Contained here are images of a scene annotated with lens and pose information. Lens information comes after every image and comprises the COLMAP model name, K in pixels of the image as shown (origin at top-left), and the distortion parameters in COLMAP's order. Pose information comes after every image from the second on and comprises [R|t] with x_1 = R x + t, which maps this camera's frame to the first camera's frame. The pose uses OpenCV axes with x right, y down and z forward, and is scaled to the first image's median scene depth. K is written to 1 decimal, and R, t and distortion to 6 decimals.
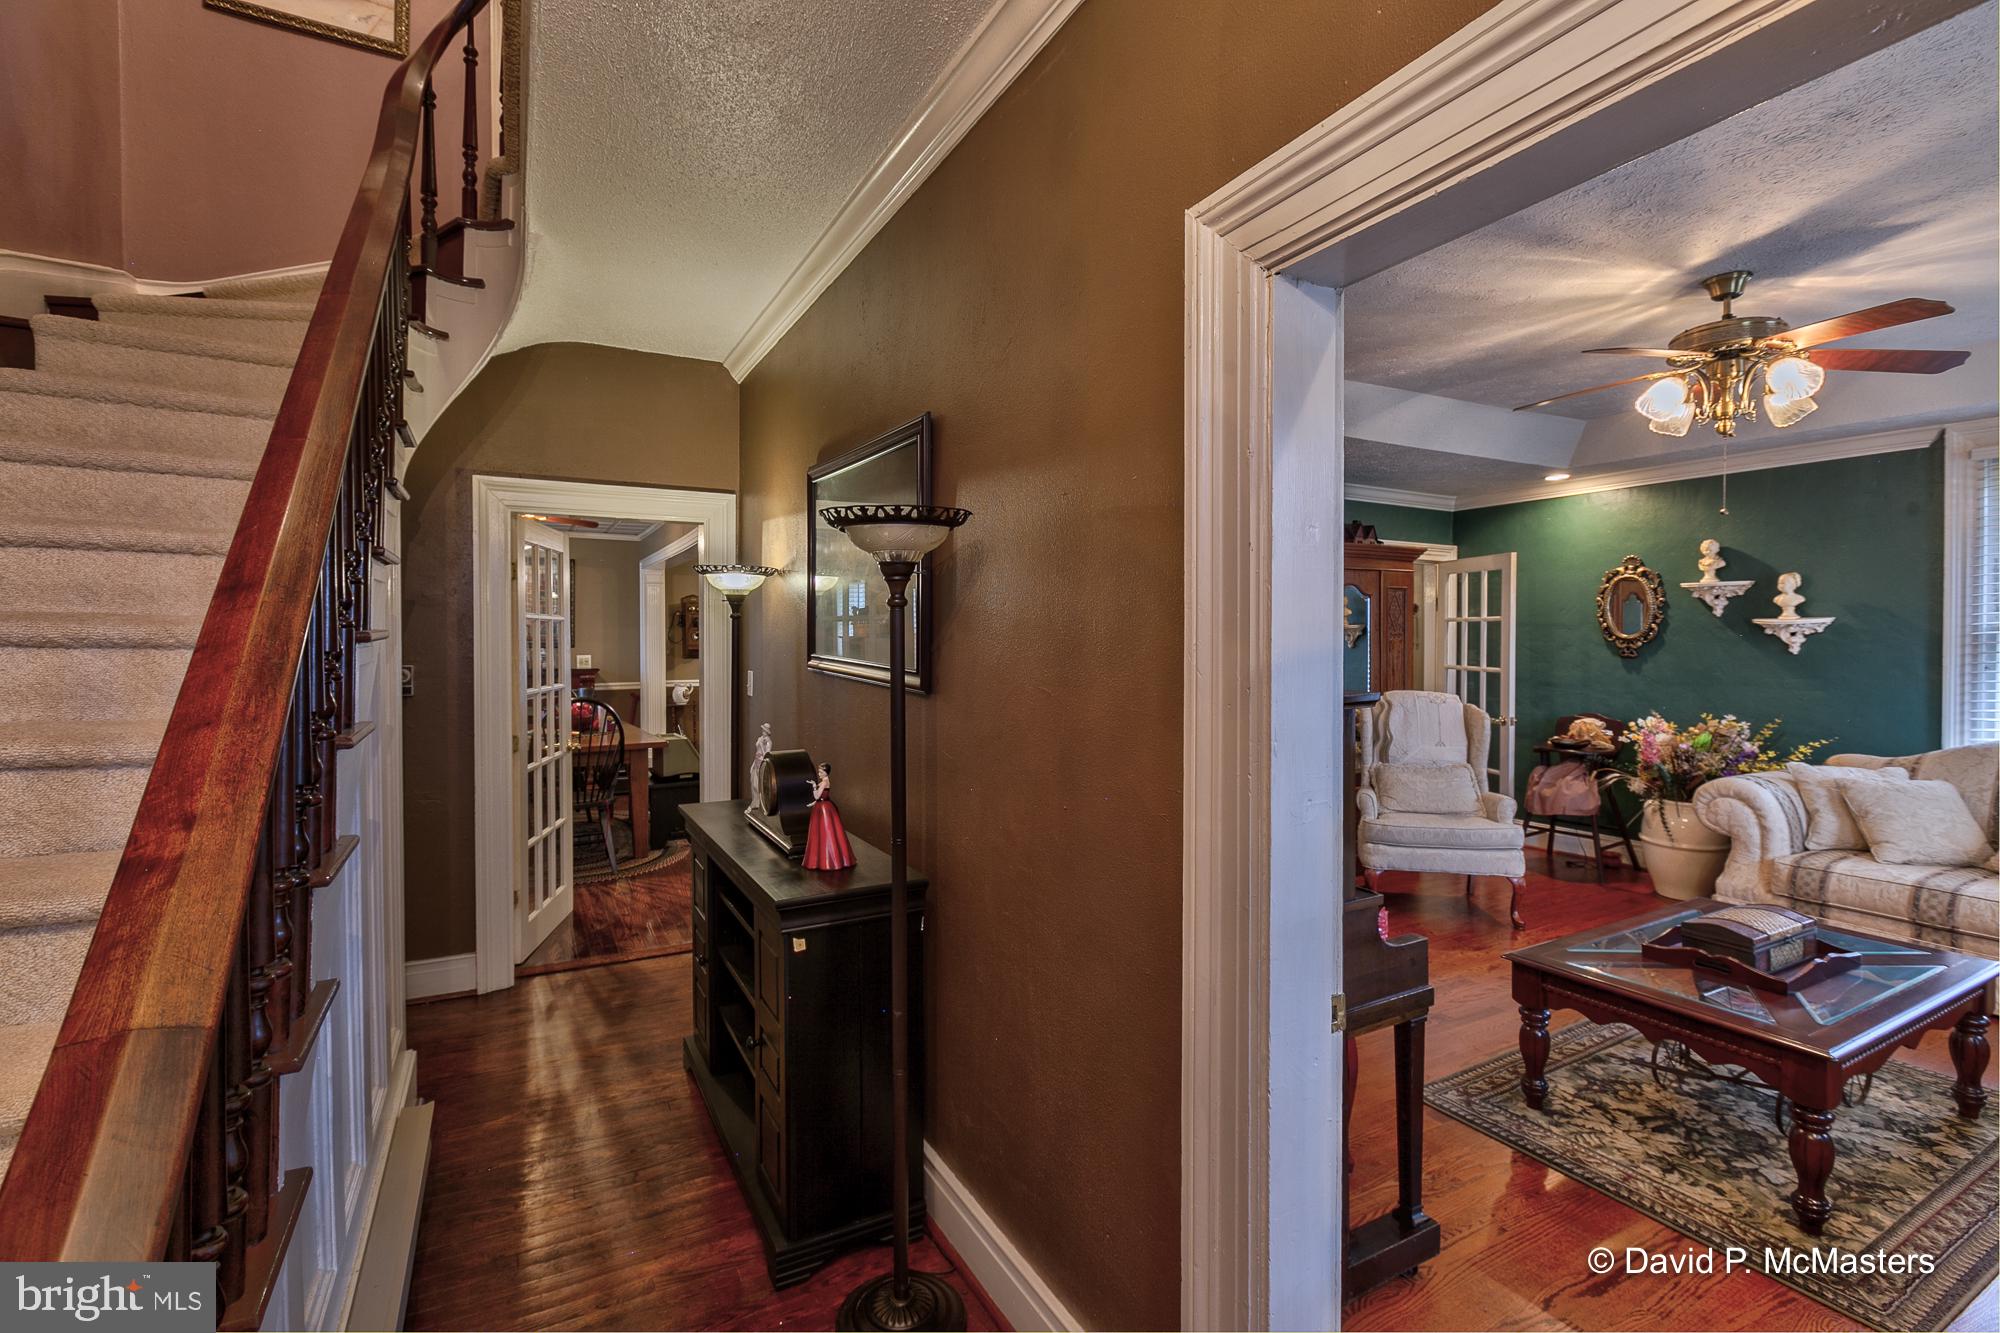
lens RADIAL K [[891.0, 0, 959.0], [0, 891.0, 645.4], [0, 0, 1]] dist [-0.000090, -0.001414]
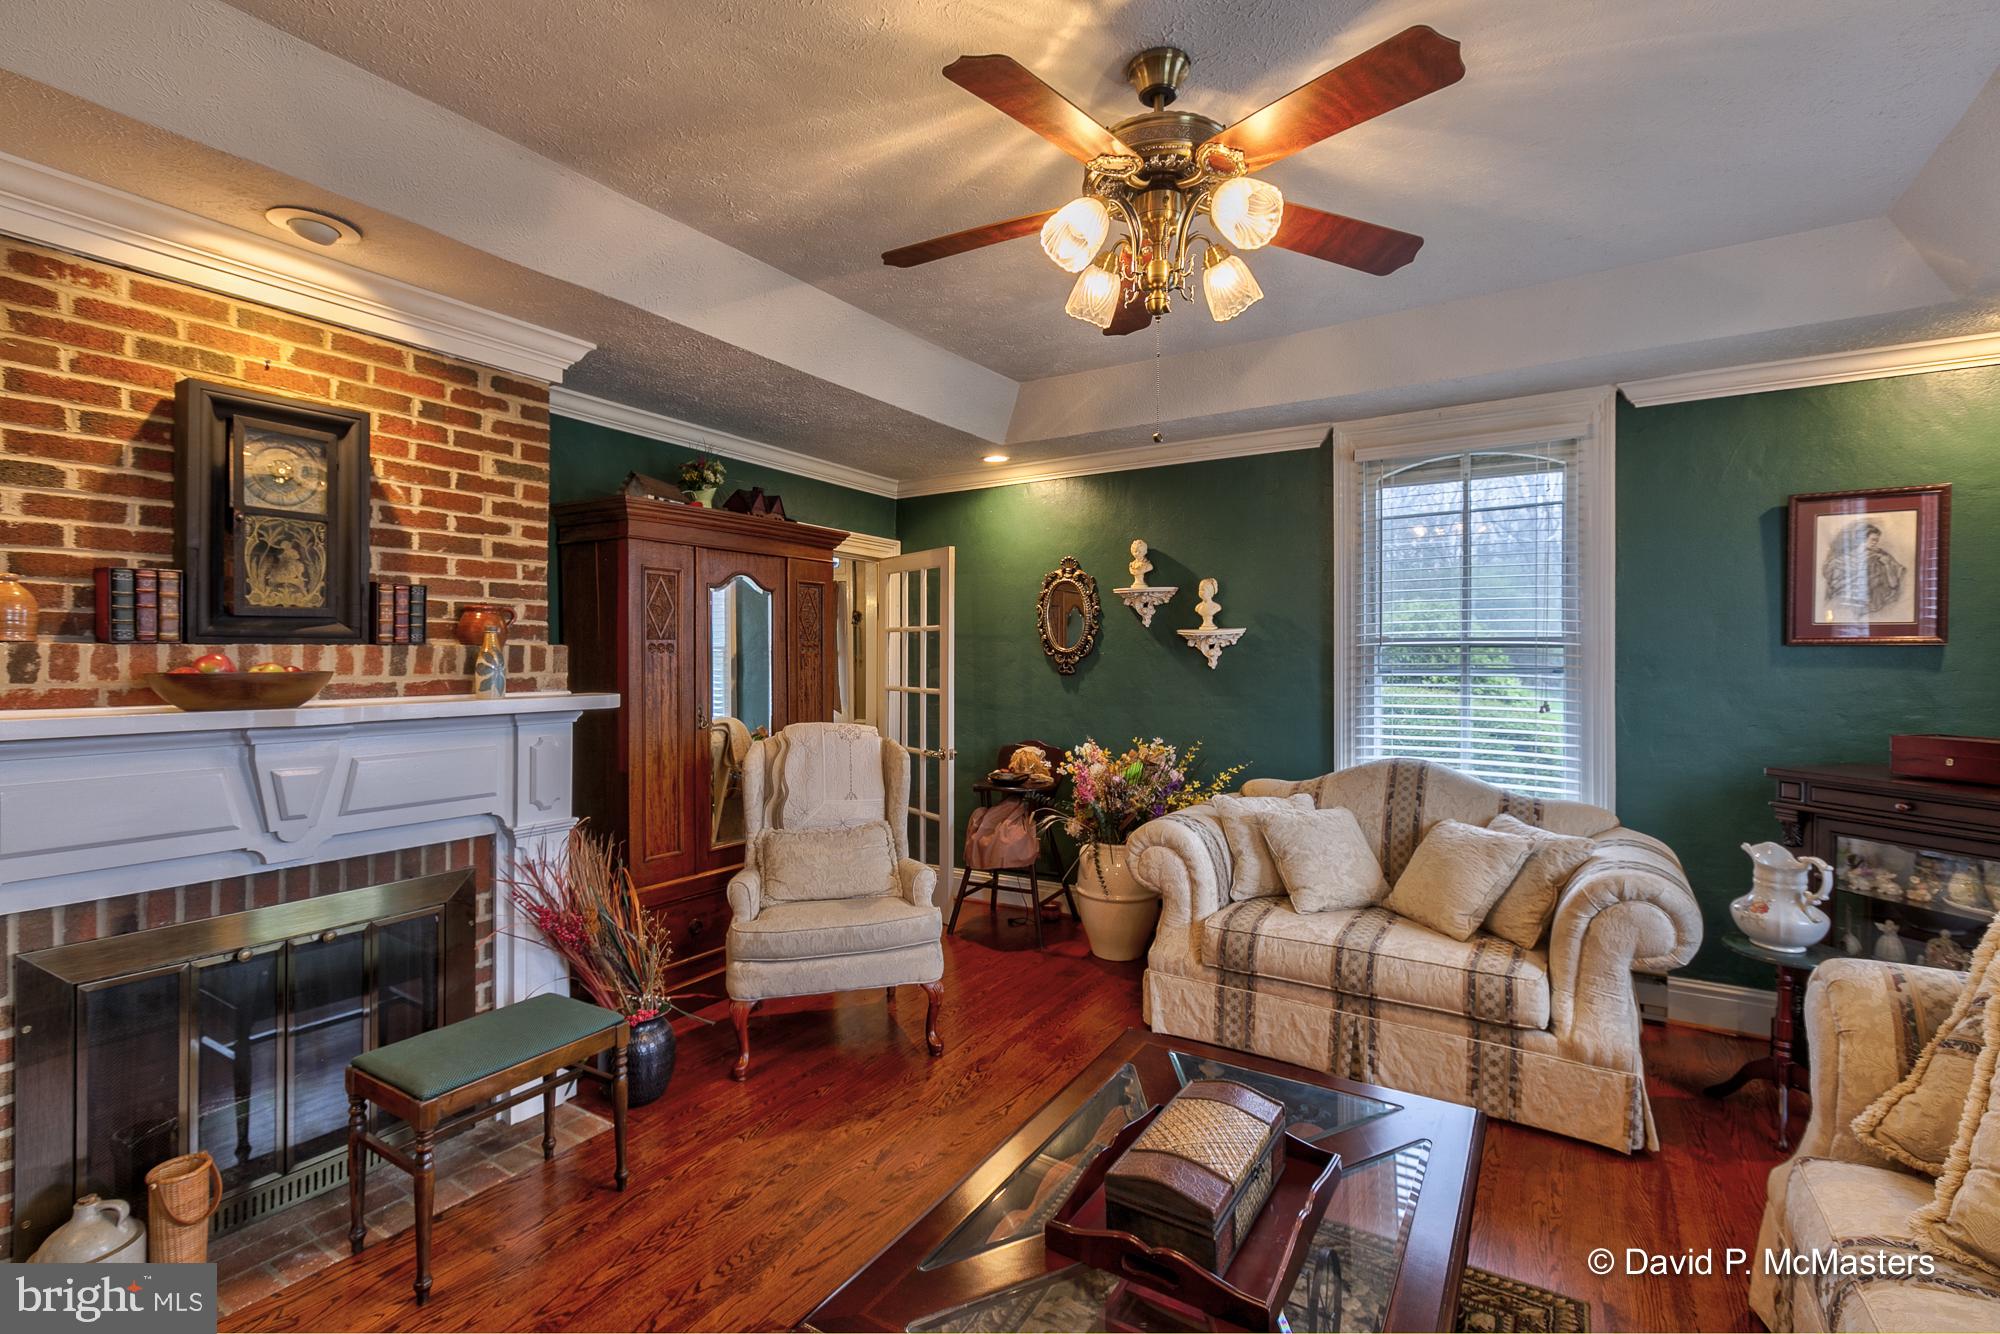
lens RADIAL K [[908.8, 0, 986.4], [0, 908.8, 656.1], [0, 0, 1]] dist [0.002688, 0.000469]
pose [[0.860624, 0.001928, 0.509237, 0.264135], [0.004967, 0.999913, -0.012181, 0.006950], [-0.509216, 0.013012, 0.860540, 0.314765]]
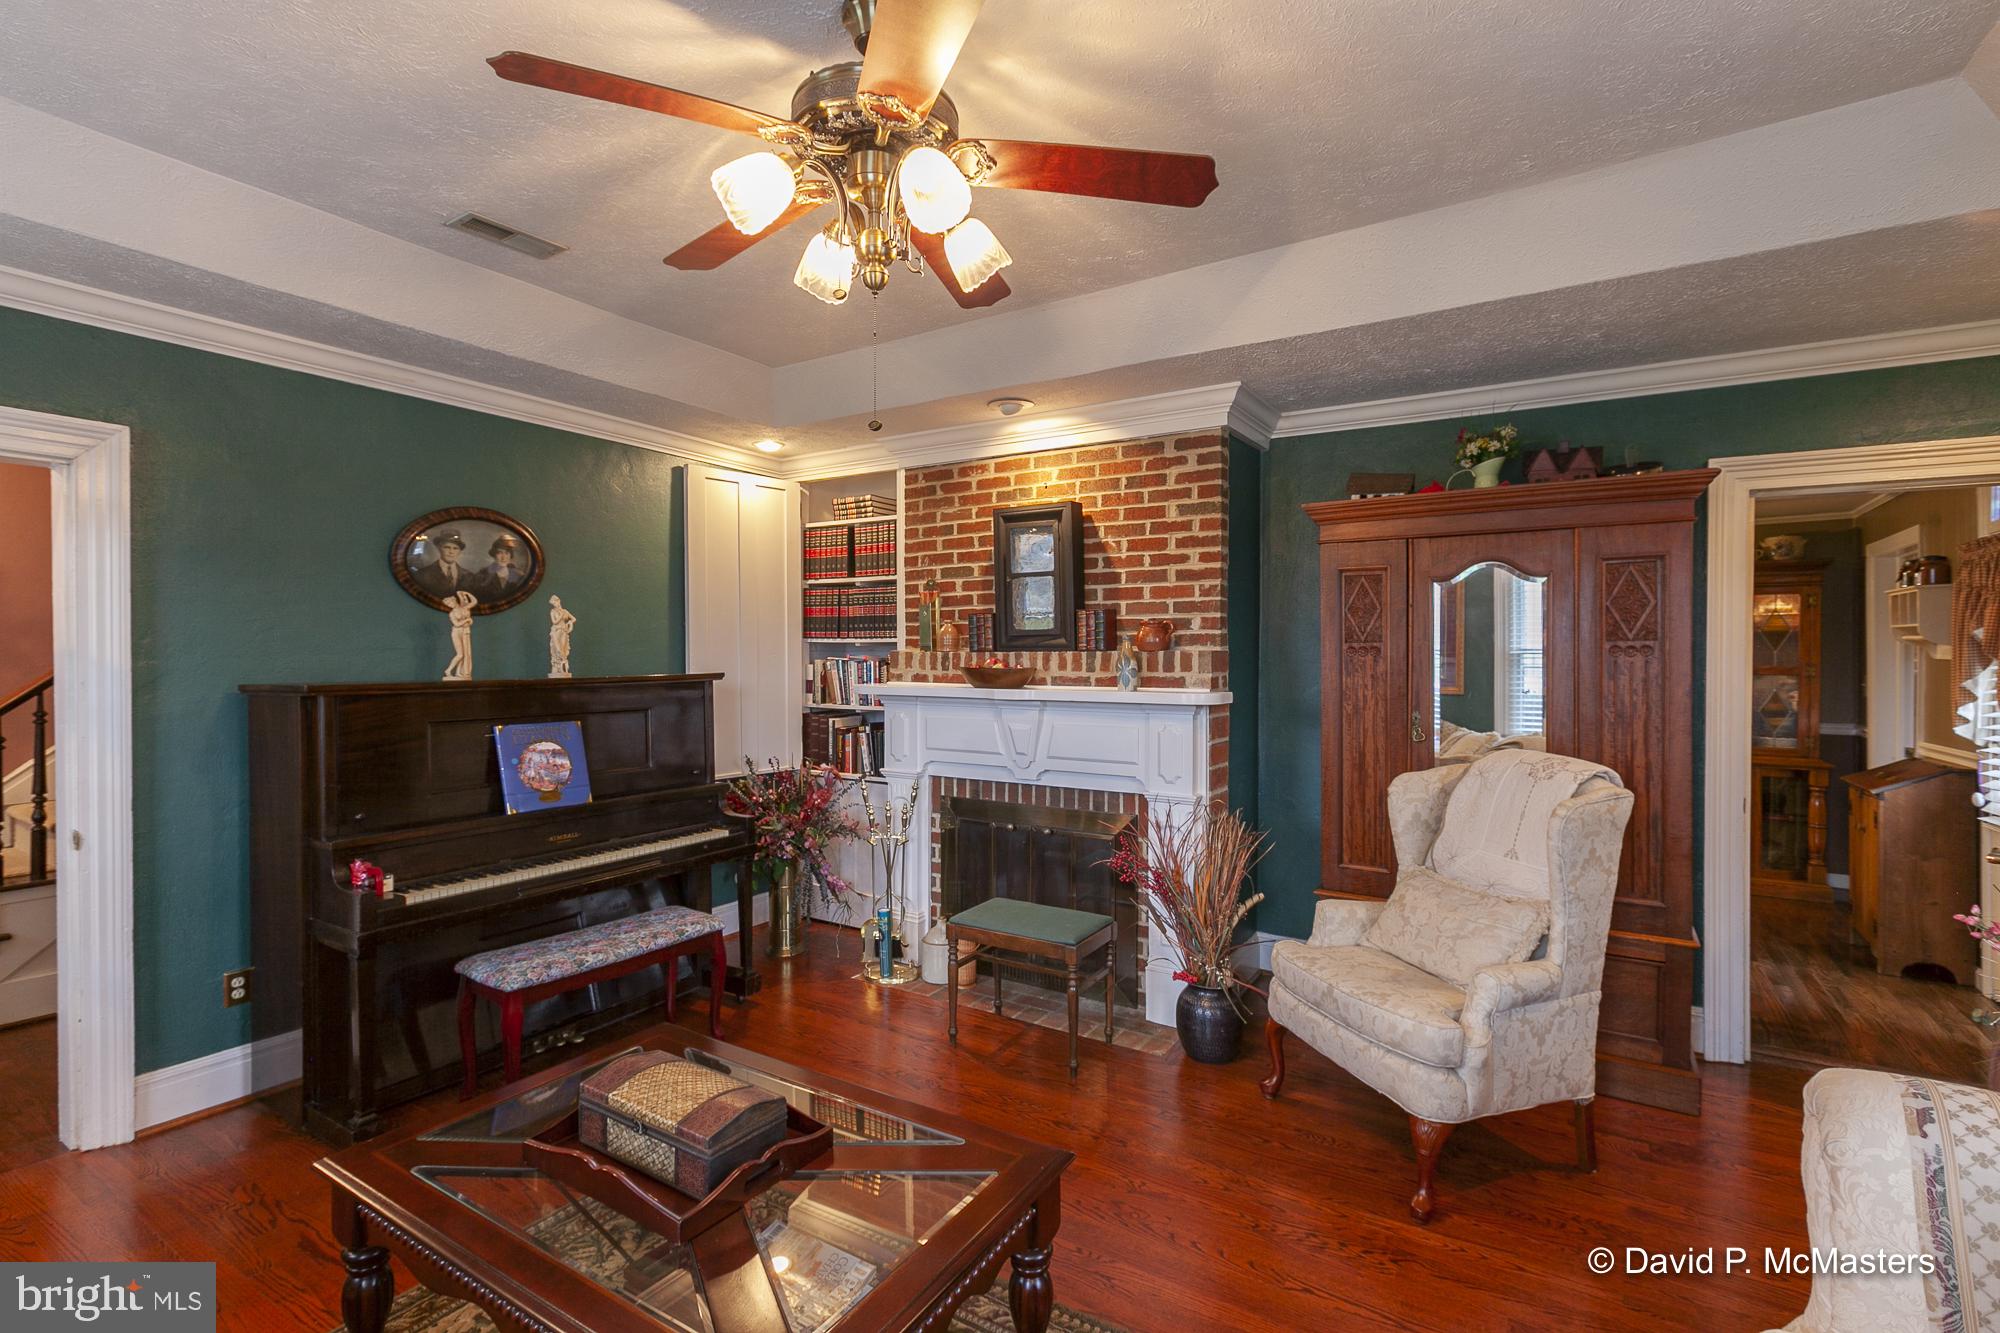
lens RADIAL K [[919.1, 0, 1002.3], [0, 919.1, 655.1], [0, 0, 1]] dist [-0.000443, -0.001003]
pose [[0.512956, 0.005656, -0.858396, 0.867673], [-0.012750, 0.999918, -0.001031, -0.002523], [0.858320, 0.011474, 0.512986, 0.470318]]
